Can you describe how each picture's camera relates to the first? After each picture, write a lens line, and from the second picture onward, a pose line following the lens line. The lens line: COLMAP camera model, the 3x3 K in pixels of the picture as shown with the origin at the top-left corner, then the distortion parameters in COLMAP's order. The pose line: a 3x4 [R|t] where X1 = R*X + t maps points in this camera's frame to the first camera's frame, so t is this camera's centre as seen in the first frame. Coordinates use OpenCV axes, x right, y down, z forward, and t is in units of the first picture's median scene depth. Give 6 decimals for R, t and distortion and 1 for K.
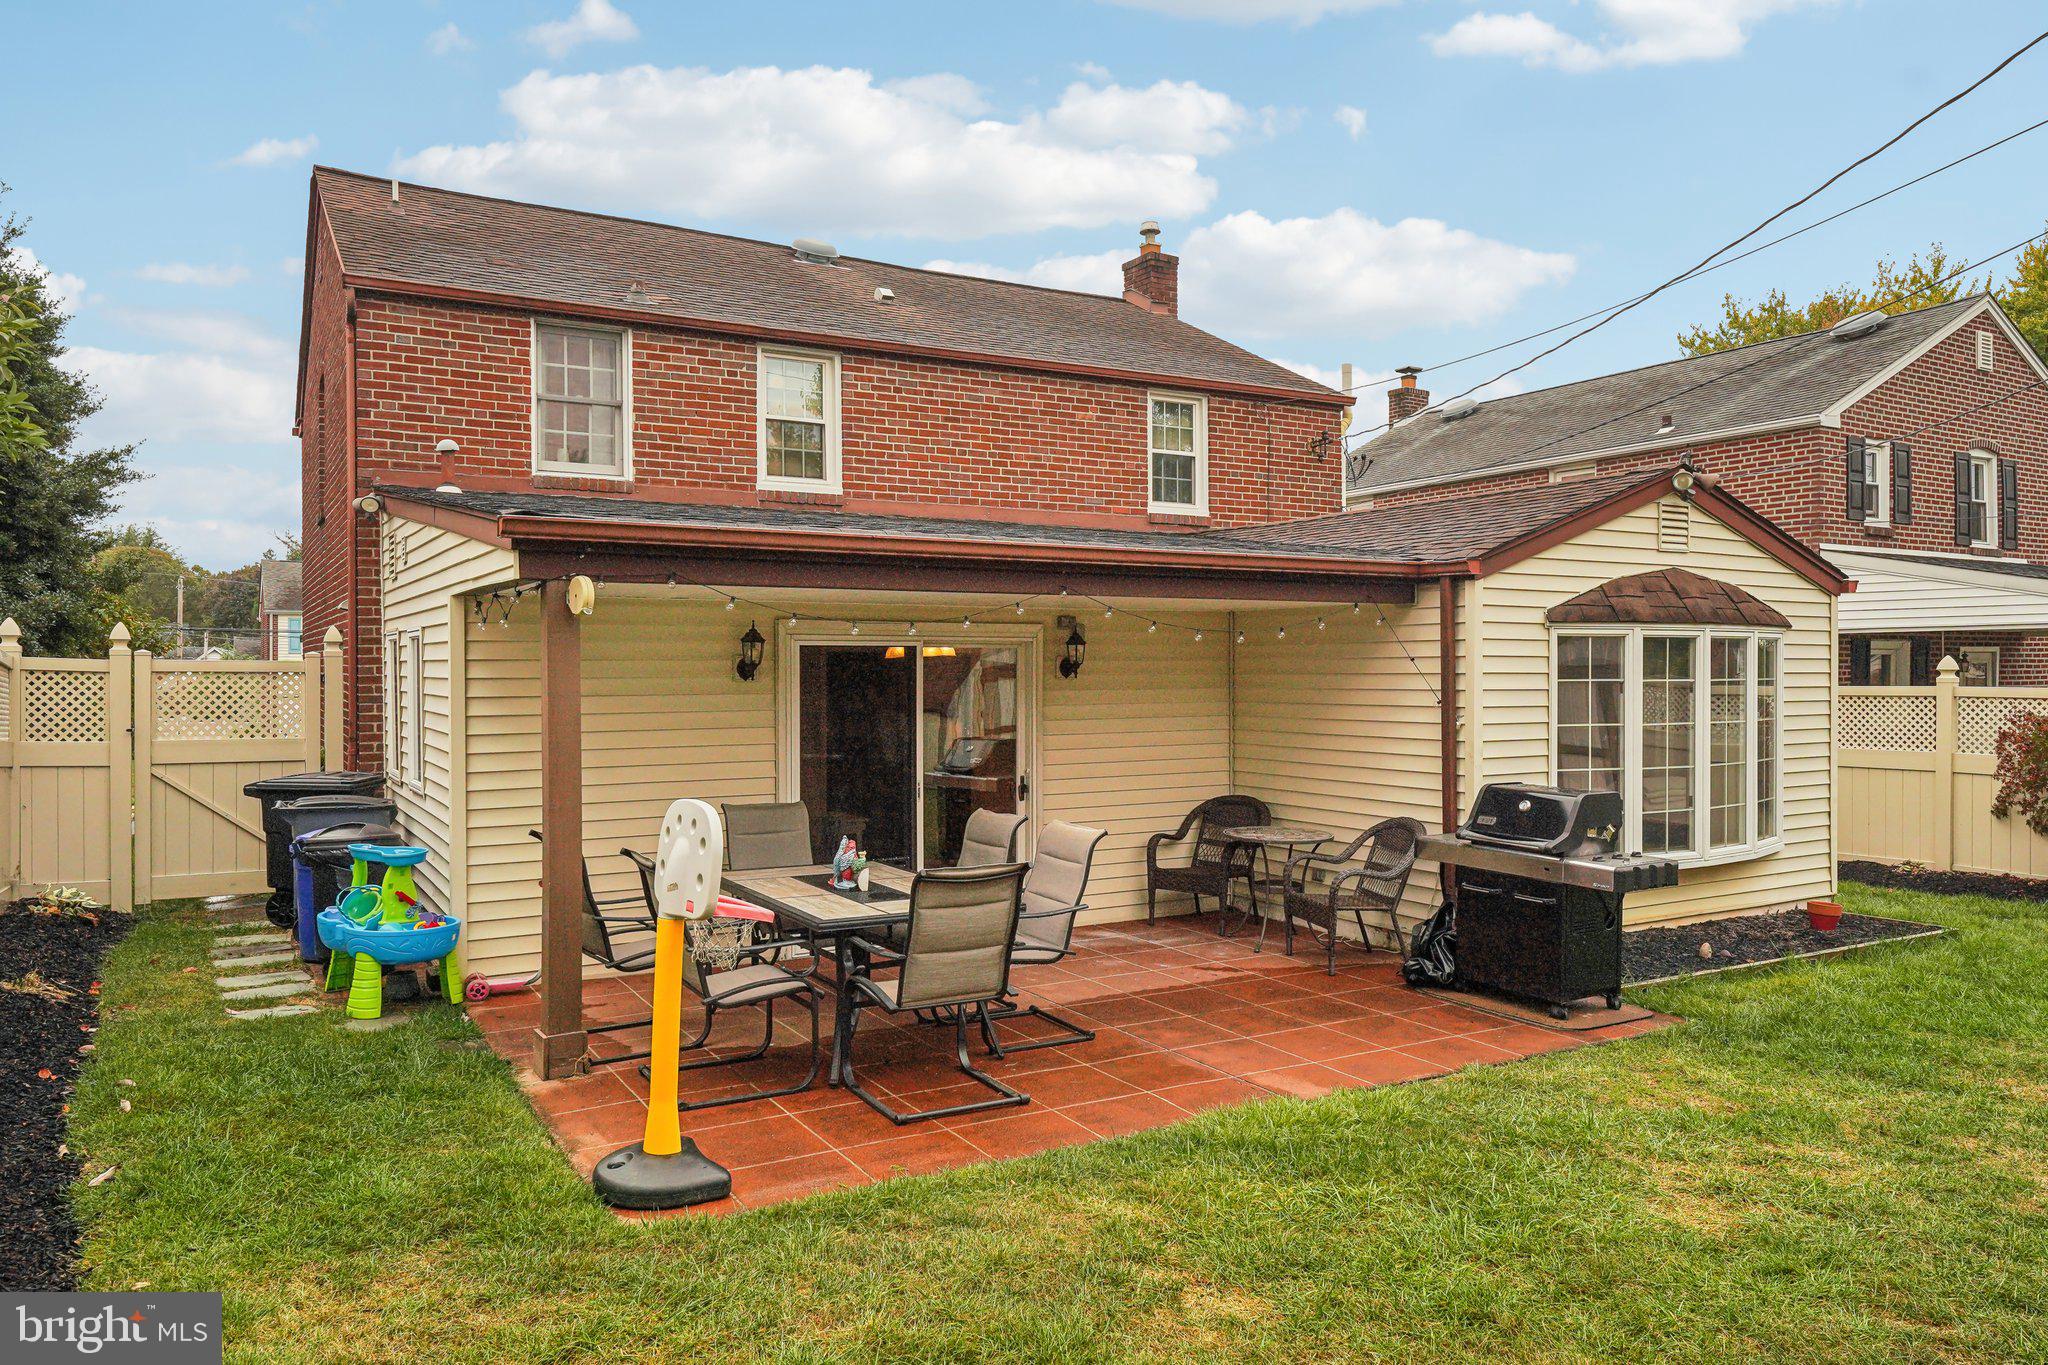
lens RADIAL K [[1368.3, 0, 1019.4], [0, 1368.3, 671.0], [0, 0, 1]] dist [0.001092, 0.000351]
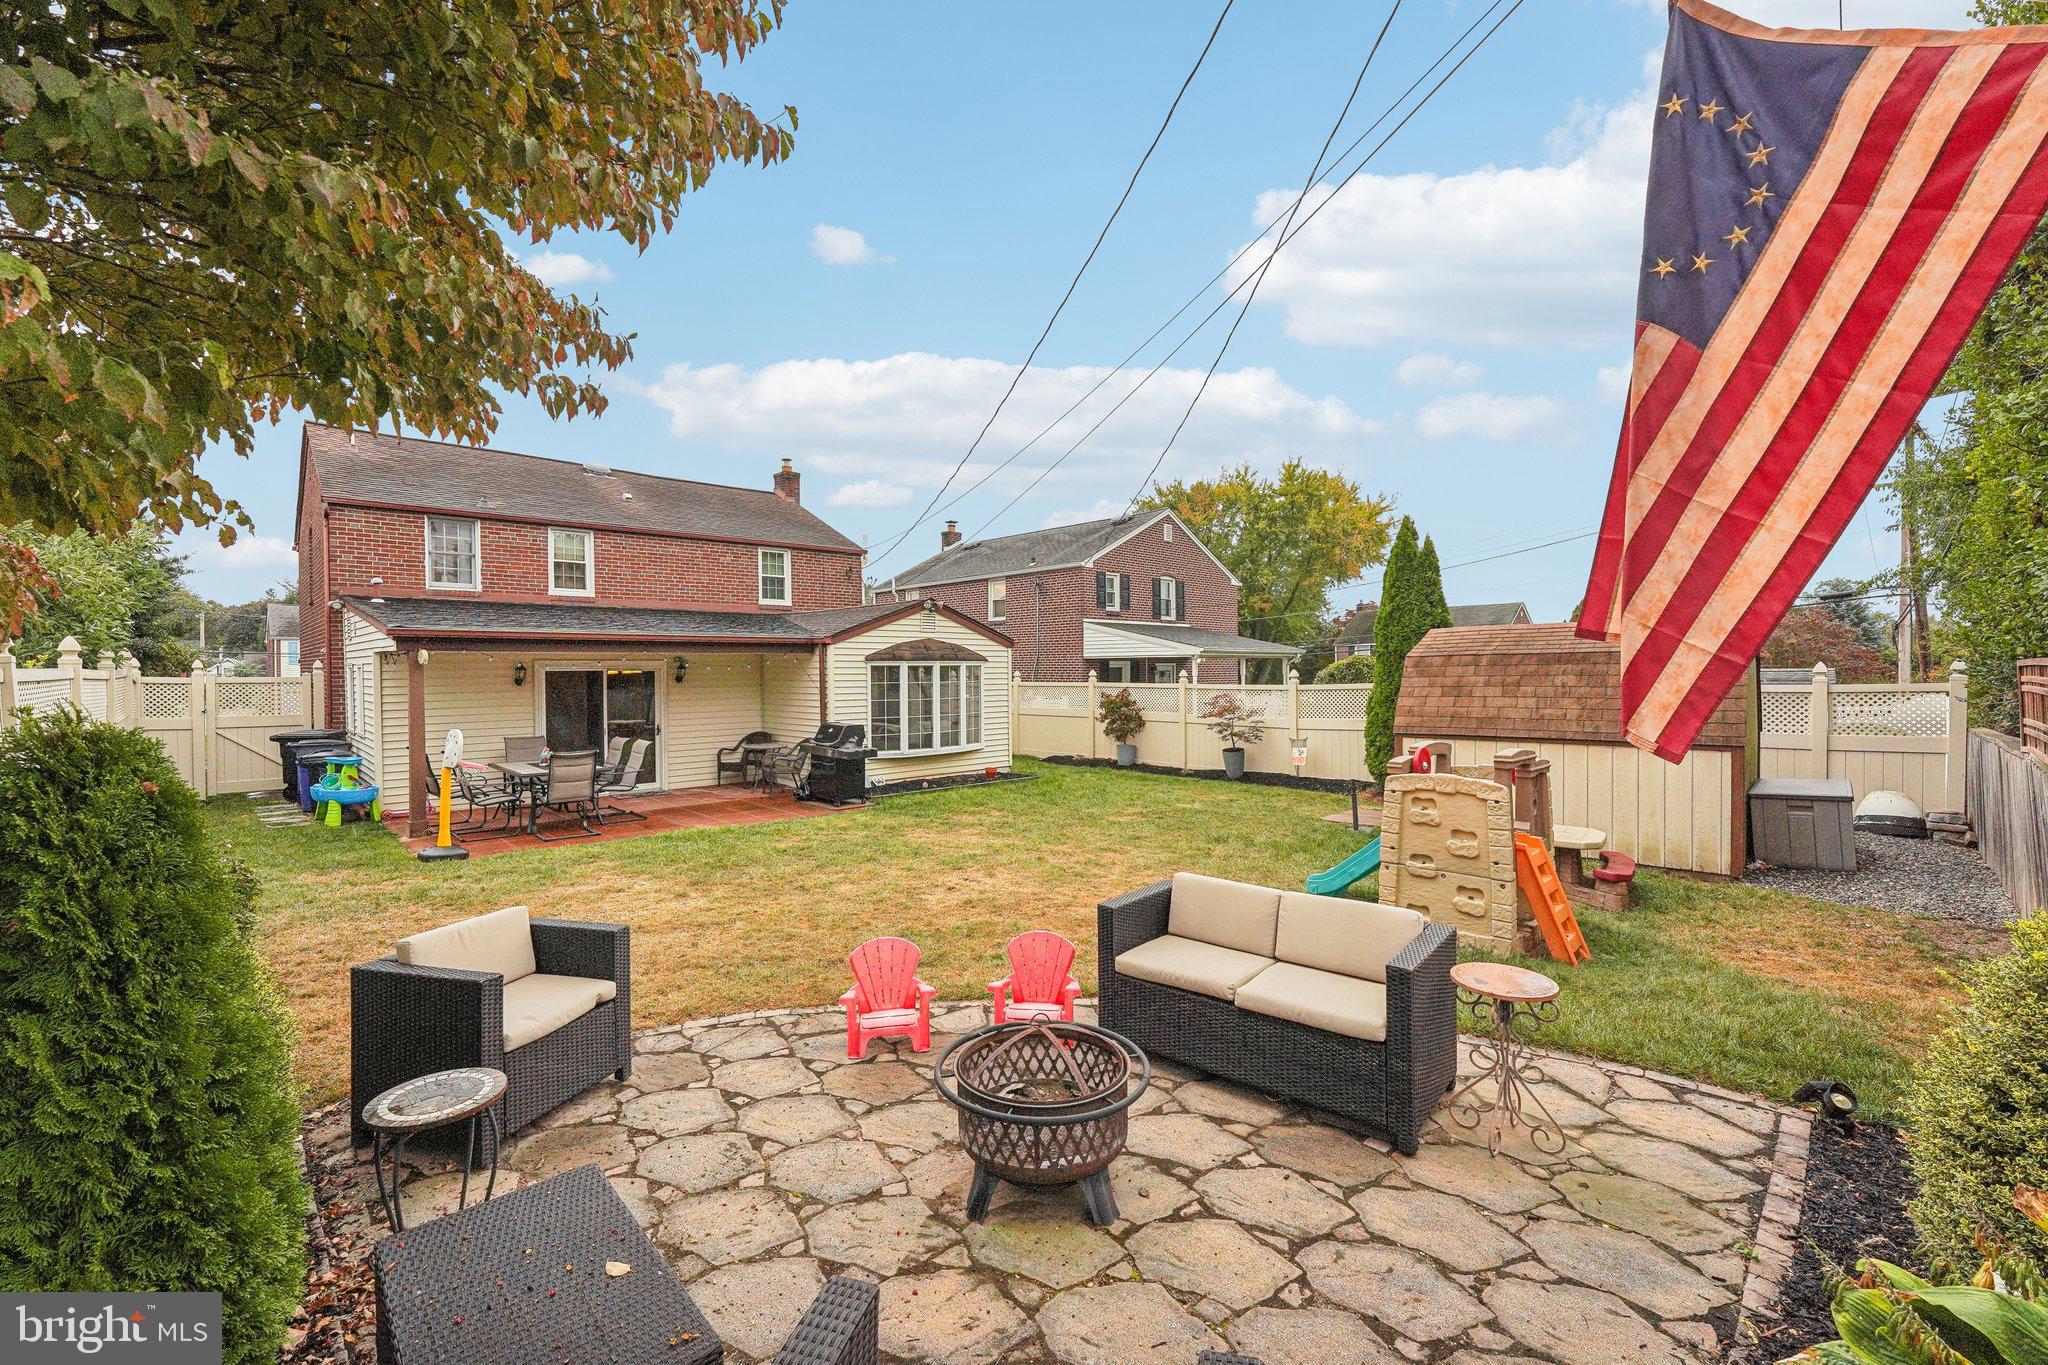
lens RADIAL K [[825.9, 0, 1013.4], [0, 825.9, 678.0], [0, 0, 1]] dist [-0.000947, 0.000194]
pose [[0.973491, -0.006521, 0.228632, 0.228401], [0.004467, 0.999945, 0.009503, -0.012339], [-0.228682, -0.008230, 0.973466, -0.439965]]
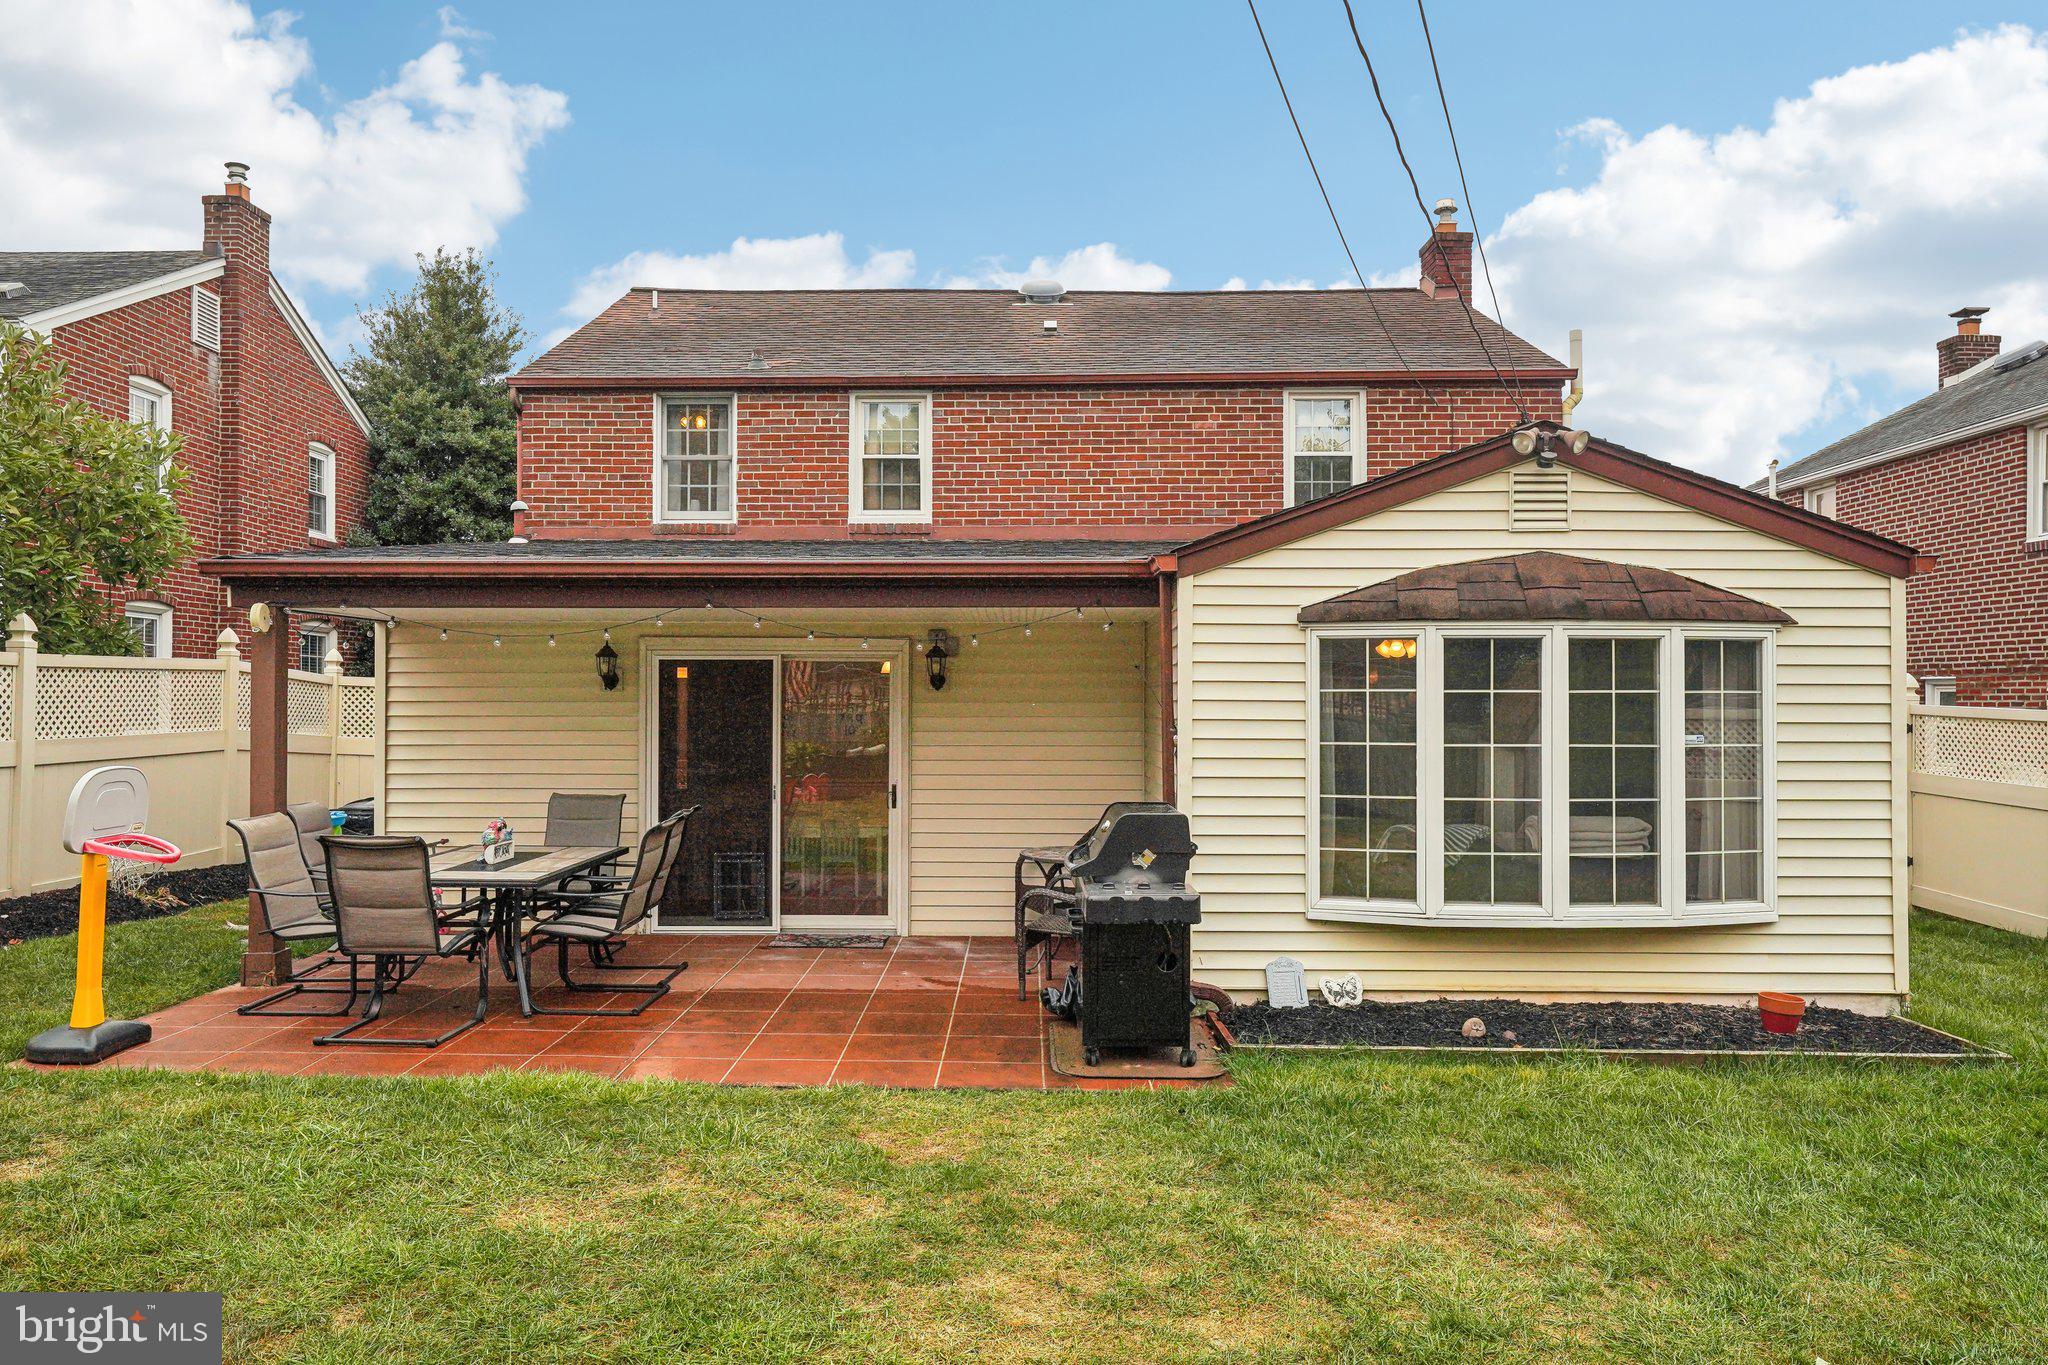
lens RADIAL K [[1368.3, 0, 1019.4], [0, 1368.3, 671.0], [0, 0, 1]] dist [0.001092, 0.000351]
pose [[0.859084, -0.007894, -0.511774, 0.512077], [-0.004381, 0.999731, -0.022774, 0.011513], [0.511816, 0.021807, 0.858818, 0.129433]]
